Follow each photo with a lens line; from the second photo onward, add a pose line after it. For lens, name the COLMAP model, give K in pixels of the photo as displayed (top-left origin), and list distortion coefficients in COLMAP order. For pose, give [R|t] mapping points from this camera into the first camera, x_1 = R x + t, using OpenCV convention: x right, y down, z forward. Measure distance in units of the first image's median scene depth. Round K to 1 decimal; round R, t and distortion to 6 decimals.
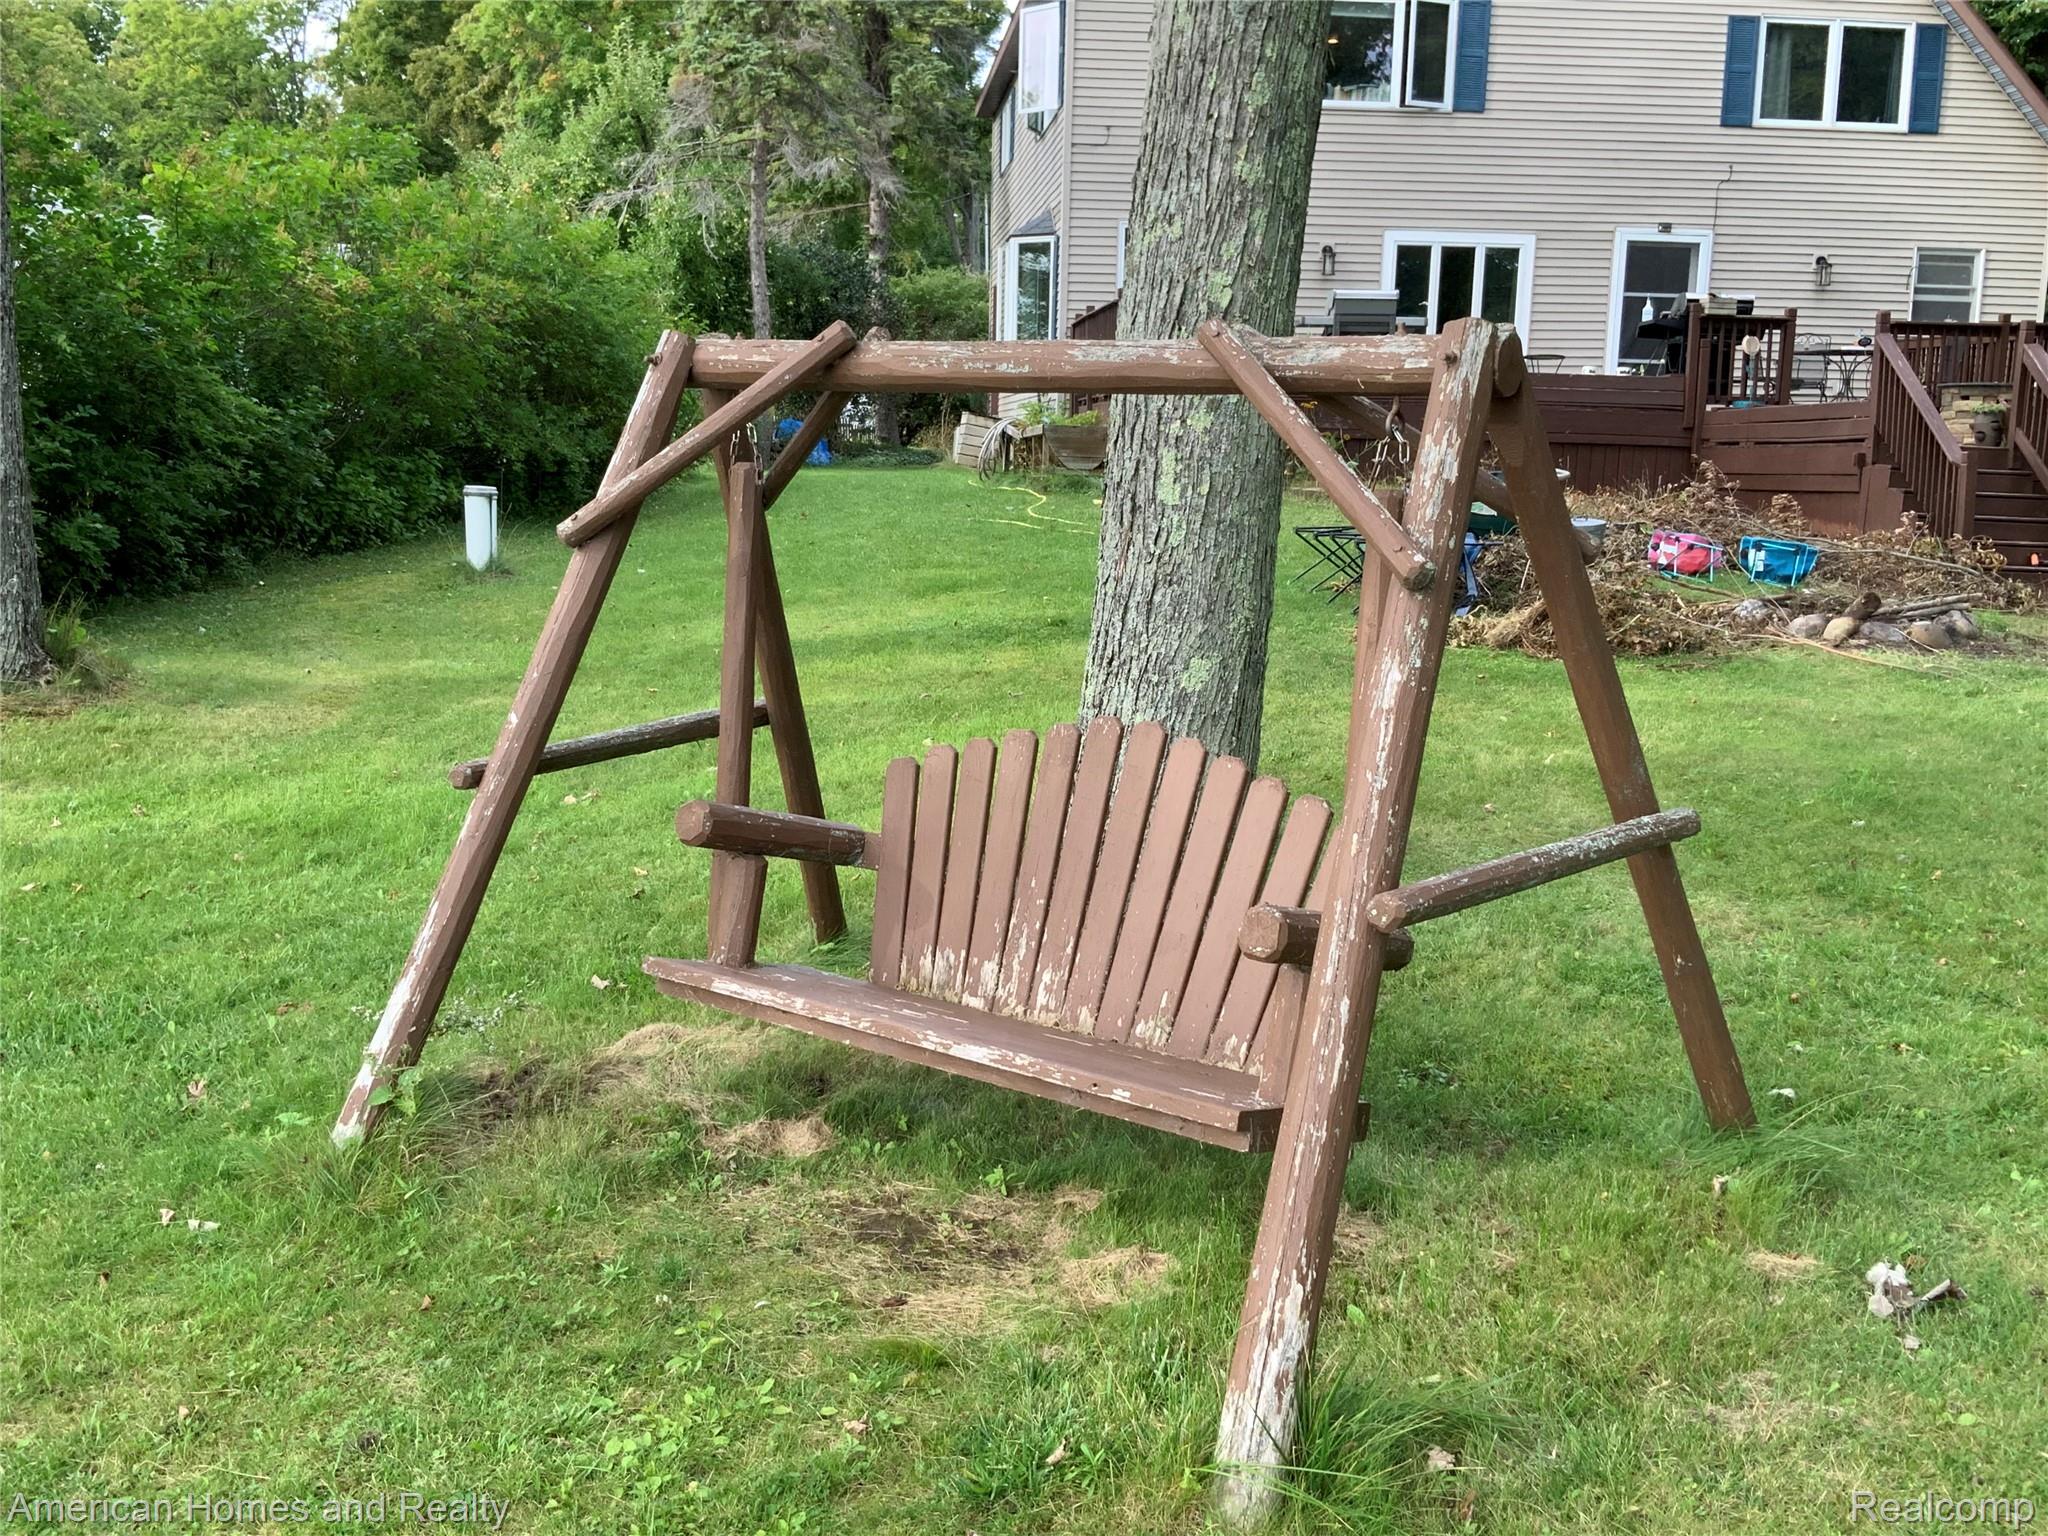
lens RADIAL K [[2202.9, 0, 933.4], [0, 2202.9, 841.4], [0, 0, 1]] dist [-0.001251, 0.000000]
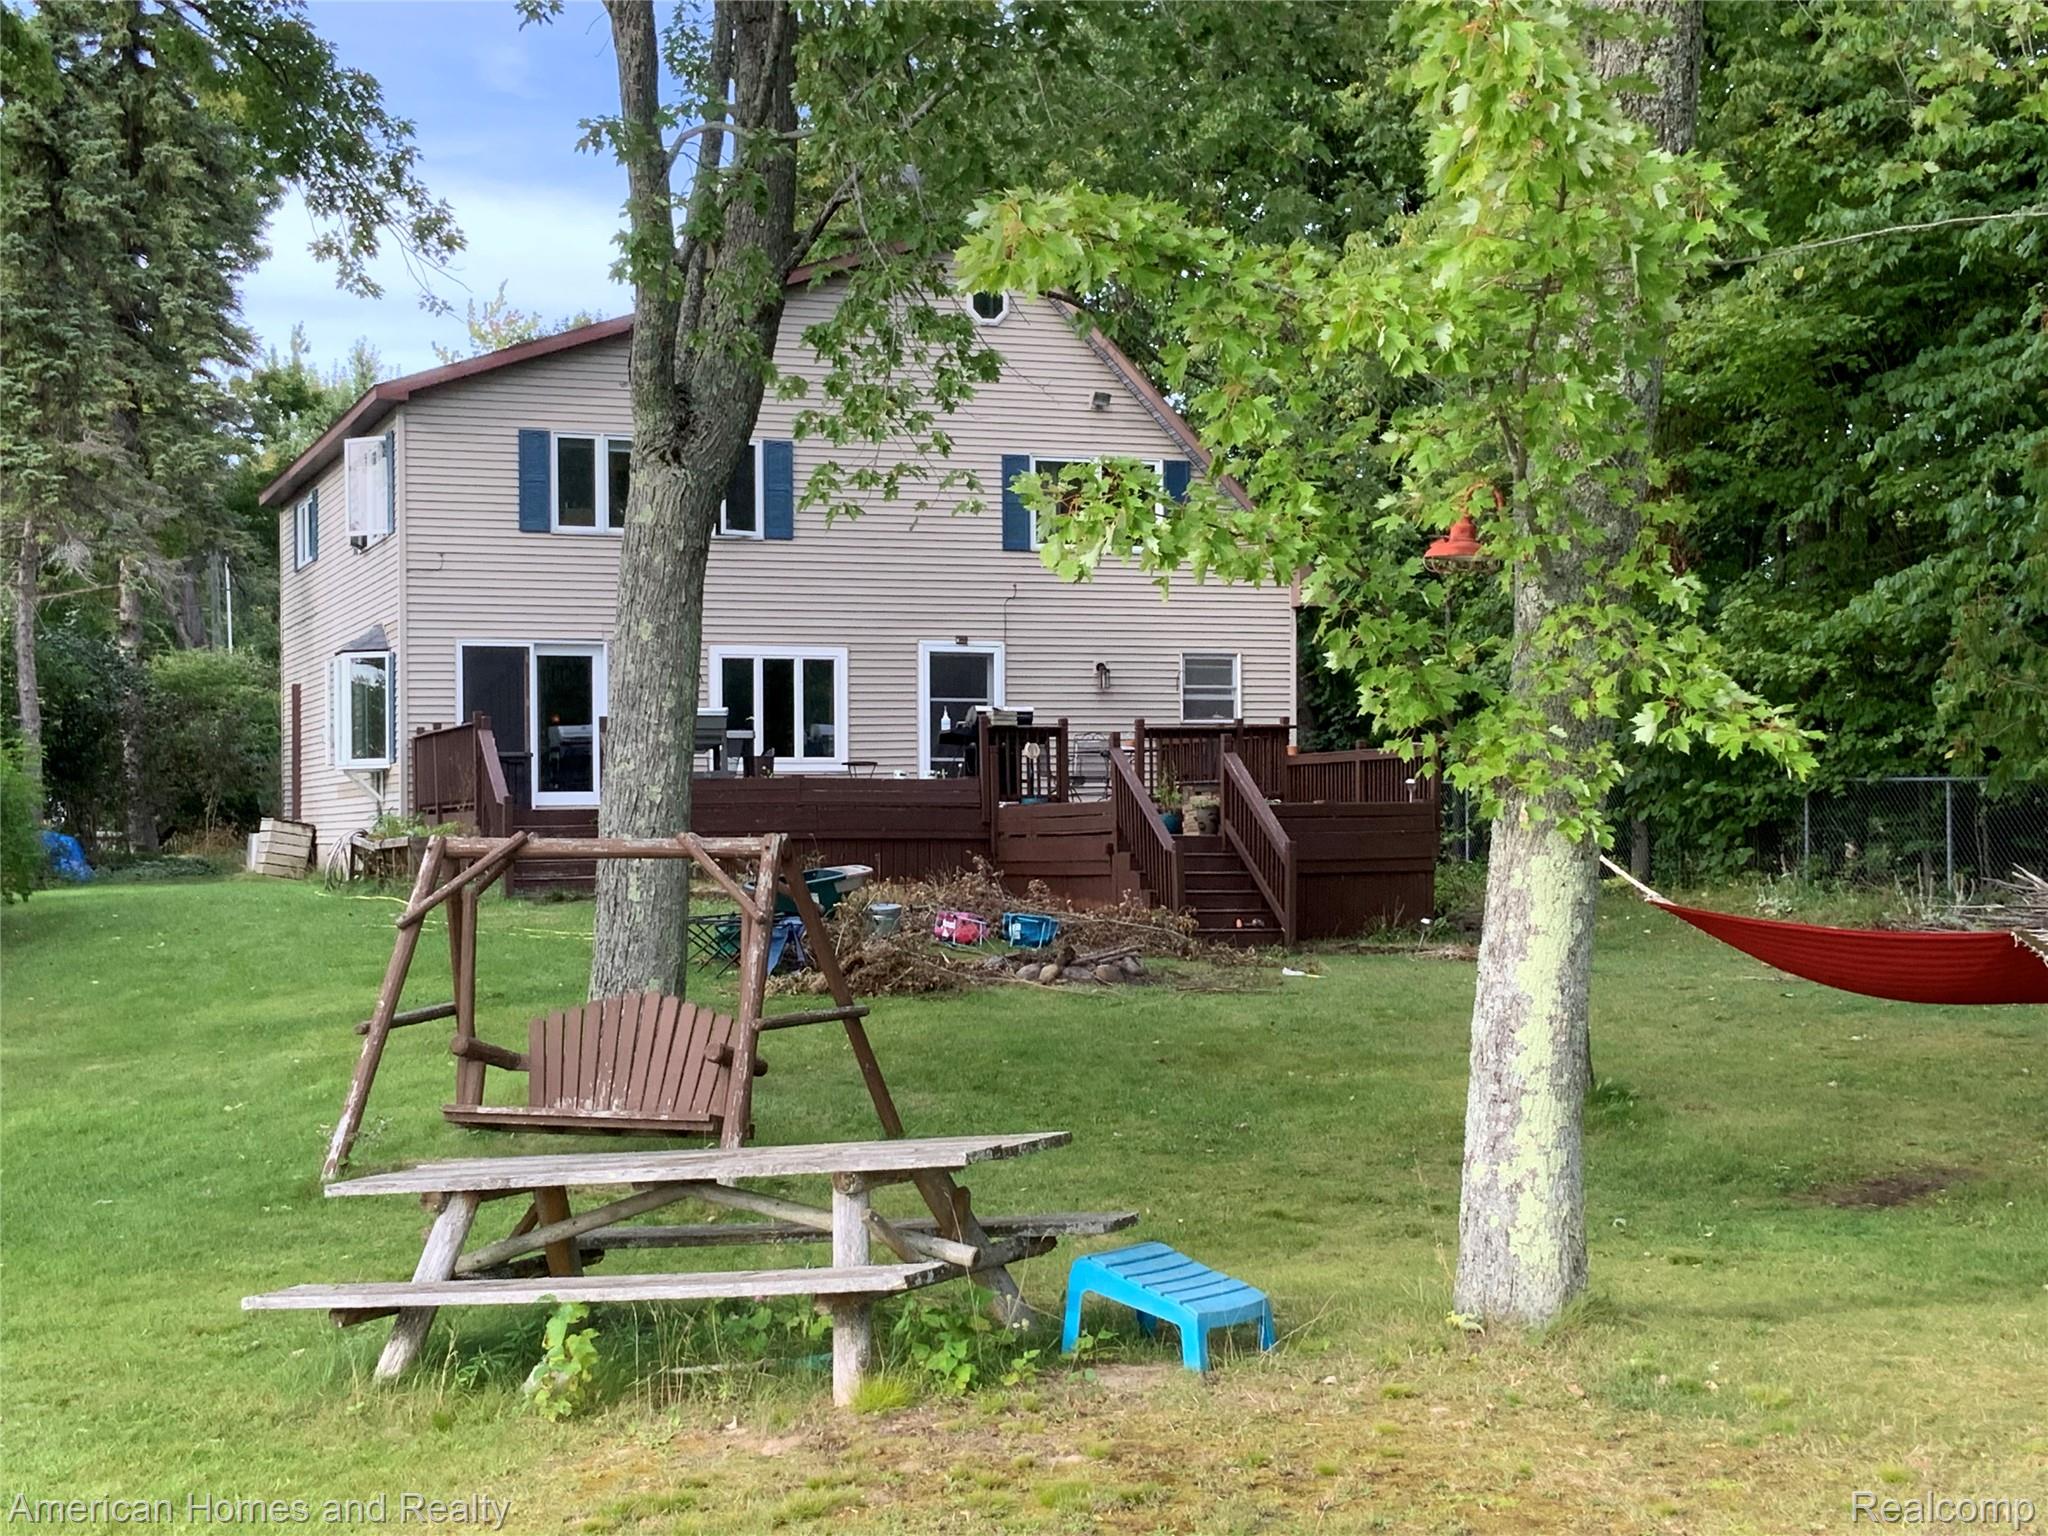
lens RADIAL K [[3262.3, 0, 972.7], [0, 3262.3, 761.3], [0, 0, 1]] dist [0.380364, 0.000000]
pose [[0.960241, -0.023218, 0.278204, -0.117226], [0.077145, 0.979800, -0.184499, 0.081373], [-0.268300, 0.198626, 0.942636, -0.527766]]
